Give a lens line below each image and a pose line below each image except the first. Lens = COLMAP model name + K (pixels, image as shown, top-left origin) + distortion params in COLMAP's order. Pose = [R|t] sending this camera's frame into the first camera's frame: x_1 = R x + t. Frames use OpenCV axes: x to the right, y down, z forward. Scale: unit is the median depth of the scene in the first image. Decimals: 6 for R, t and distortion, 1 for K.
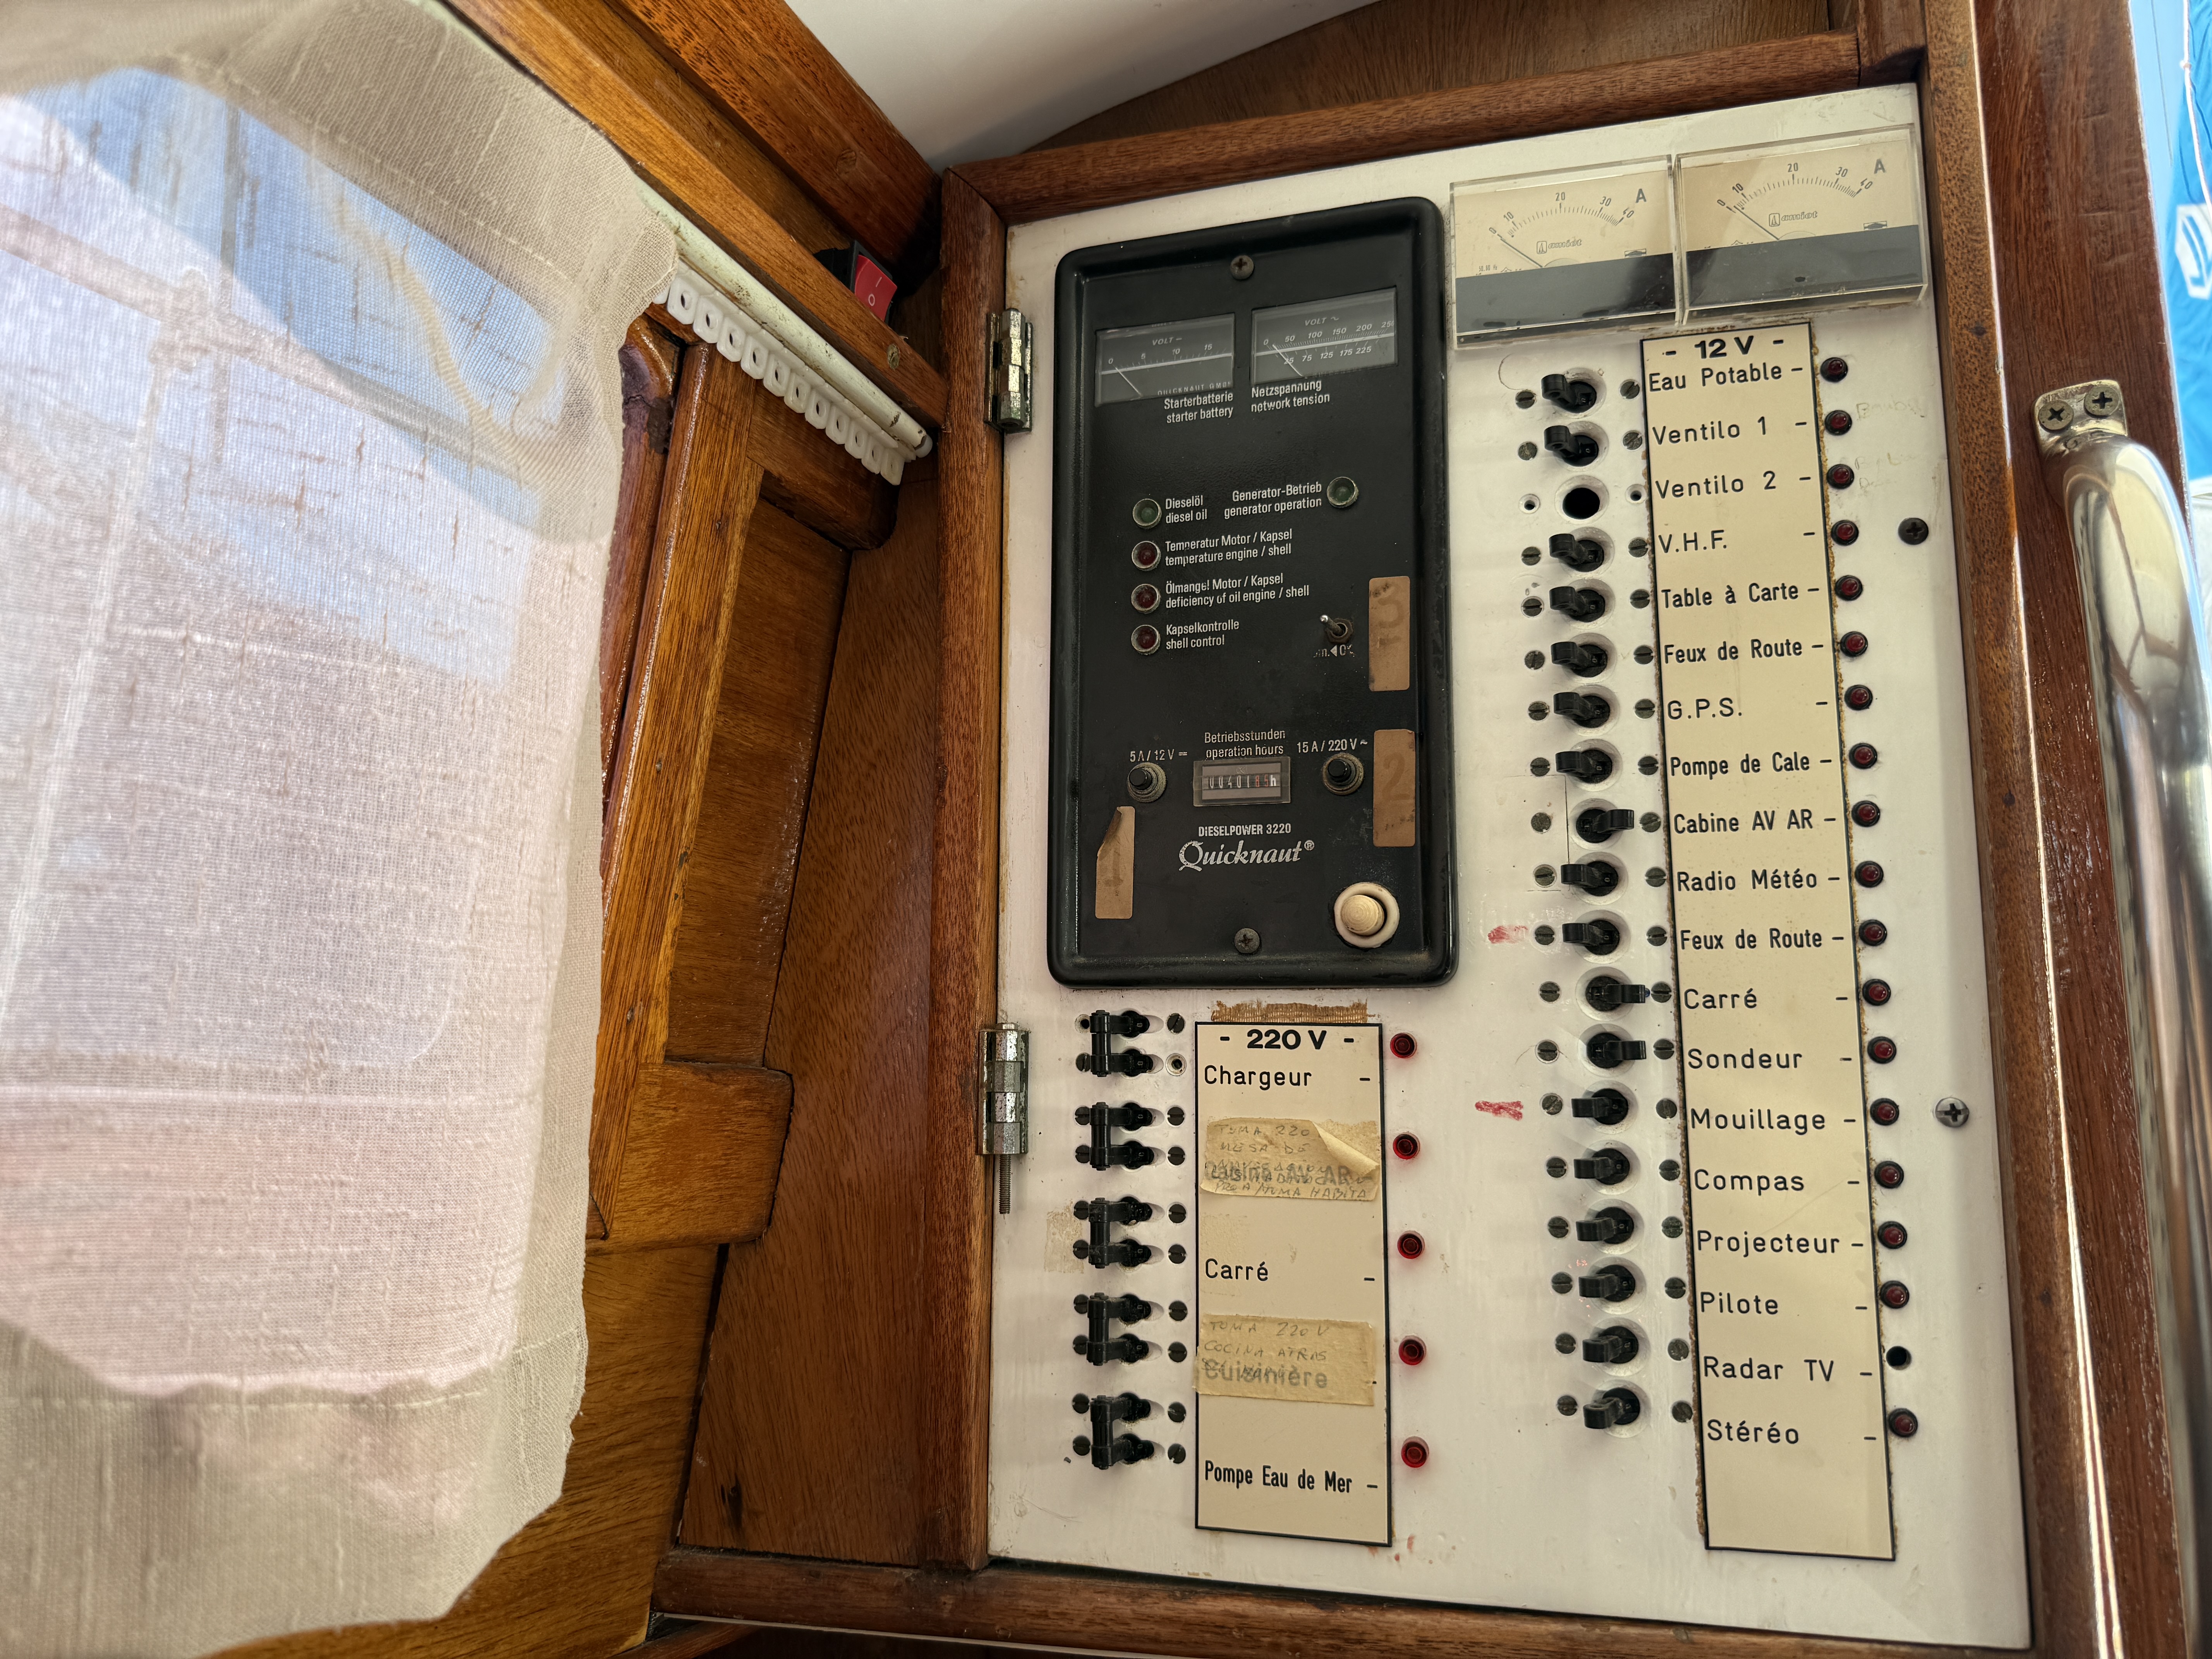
lens RADIAL K [[1577.8, 0, 1103.3], [0, 1577.8, 820.0], [0, 0, 1]] dist [0.060276, -0.116542]
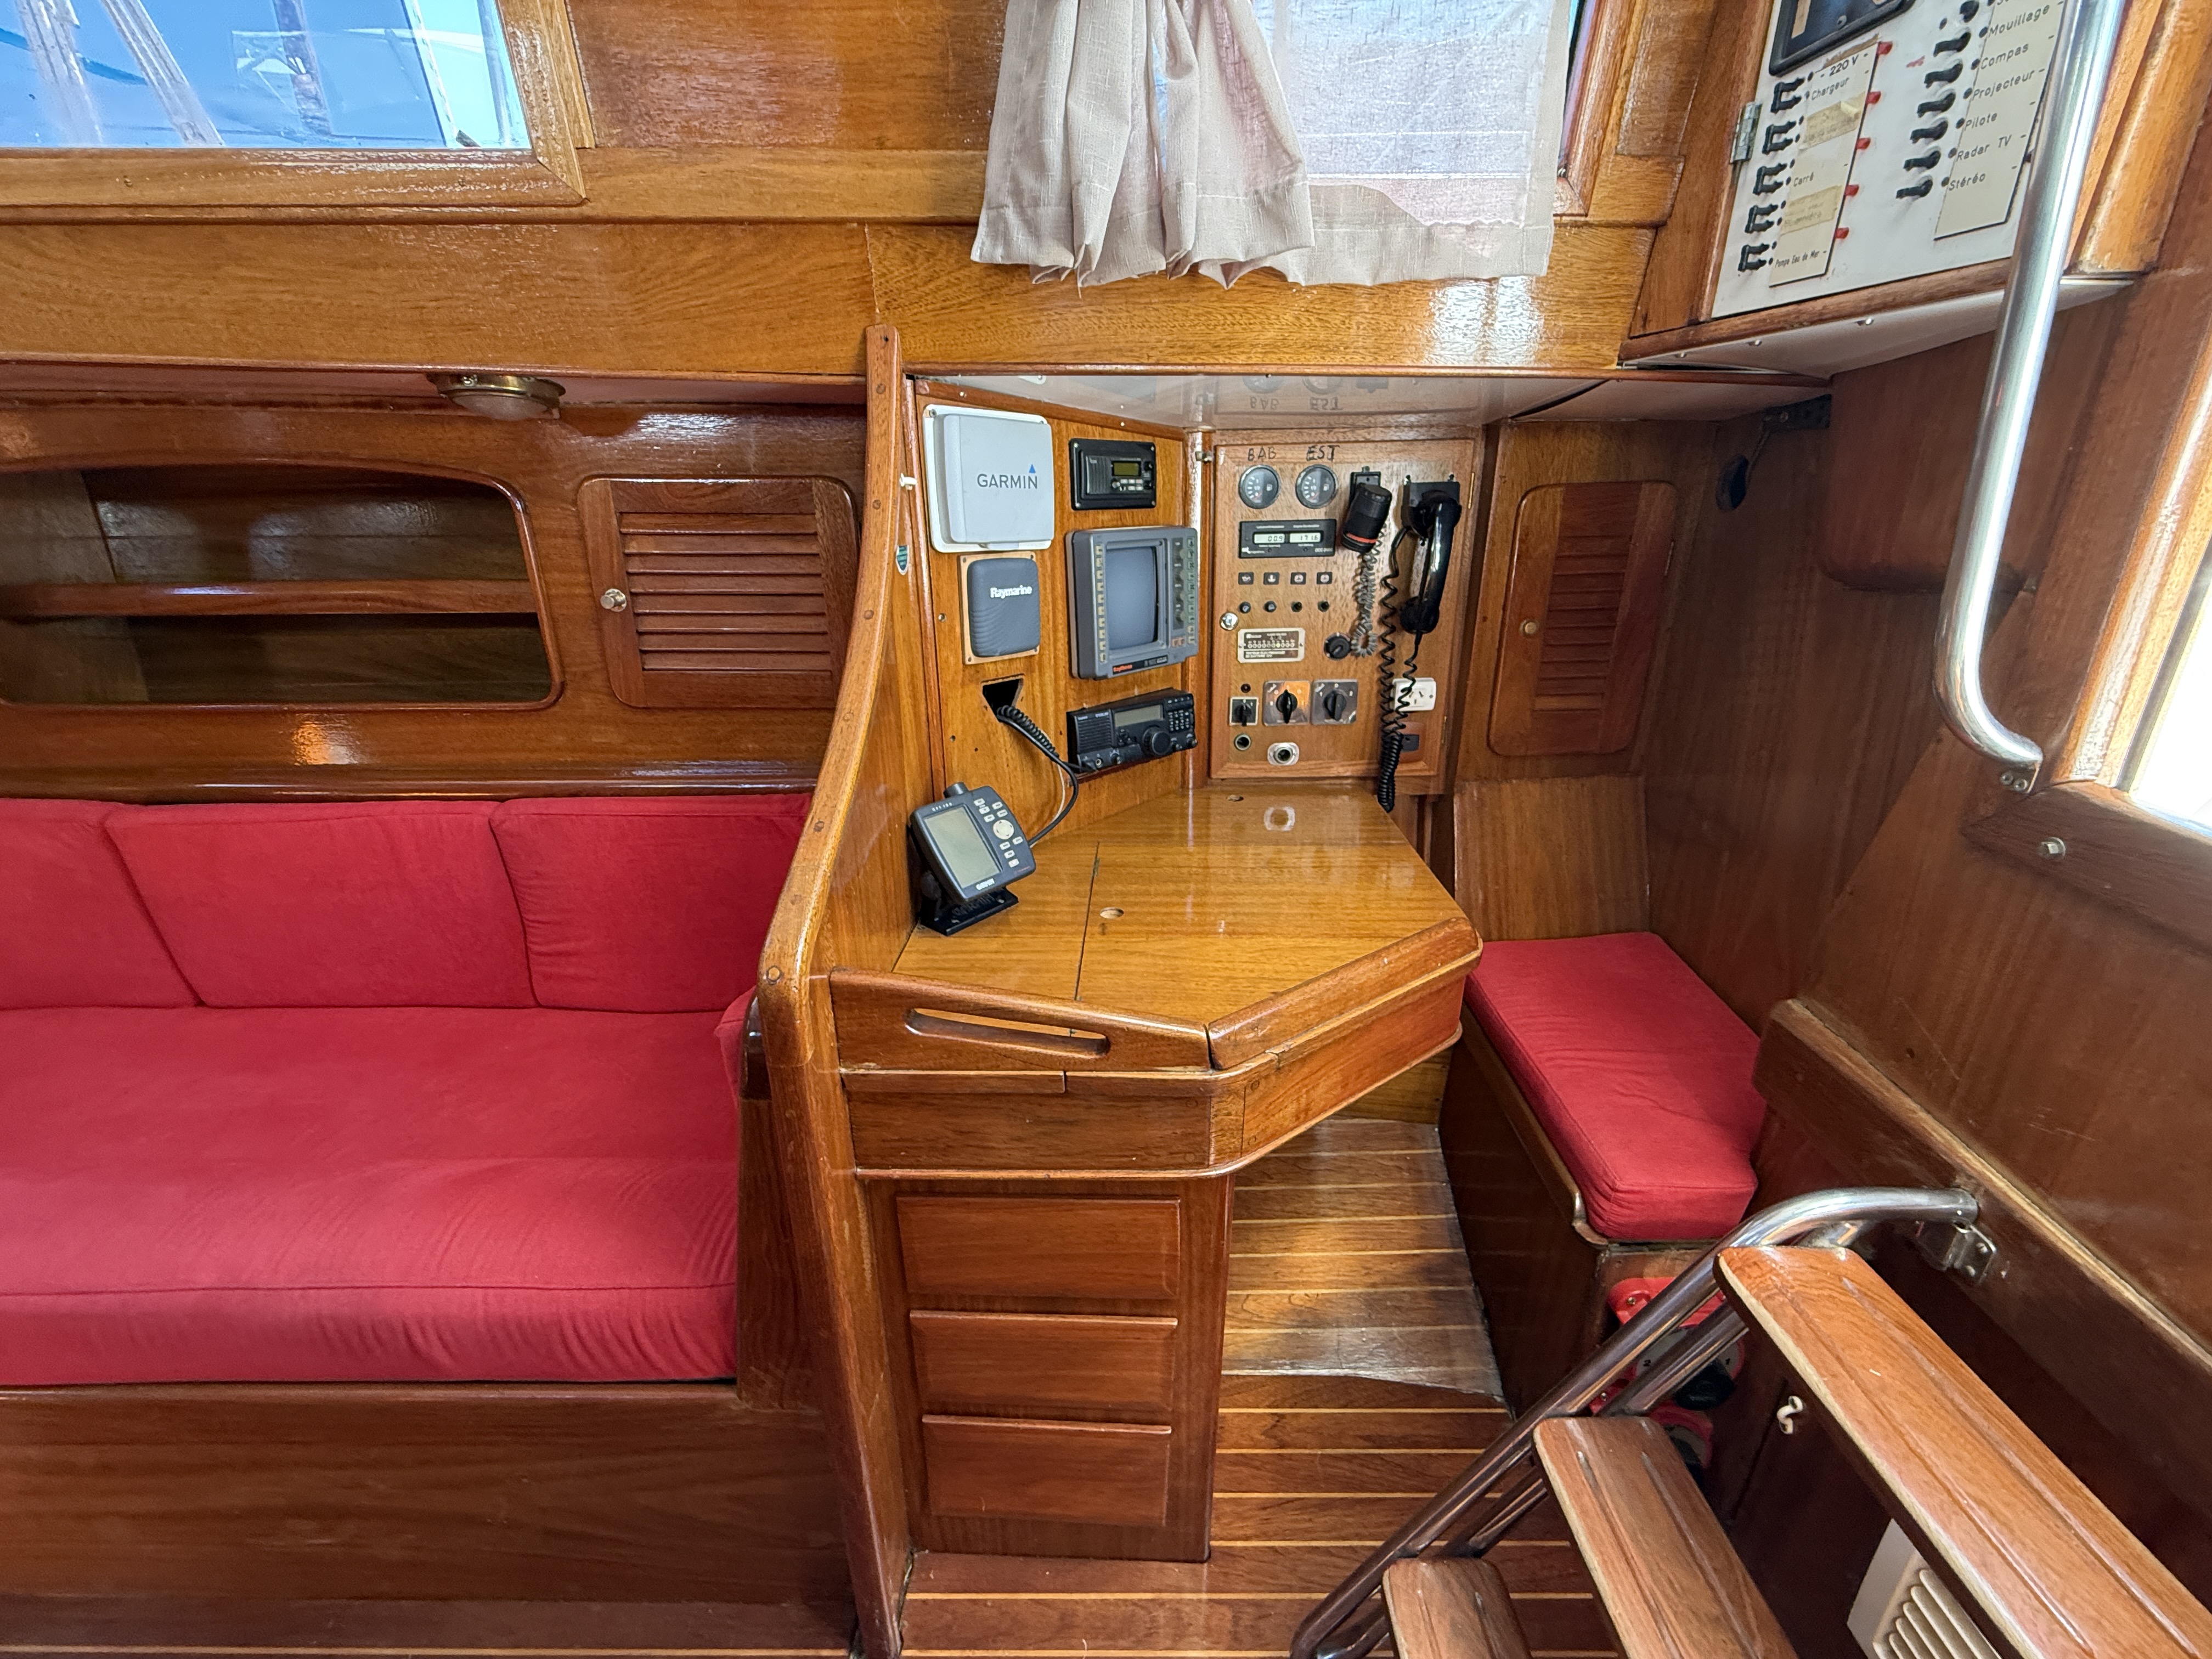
lens RADIAL K [[886.1, 0, 1105.0], [0, 886.1, 832.3], [0, 0, 1]] dist [0.000461, -0.000067]
pose [[0.390482, 0.328498, -0.860007, 1.282950], [0.189074, 0.885640, 0.424137, 0.402265], [0.900985, -0.328224, 0.283716, -0.870802]]
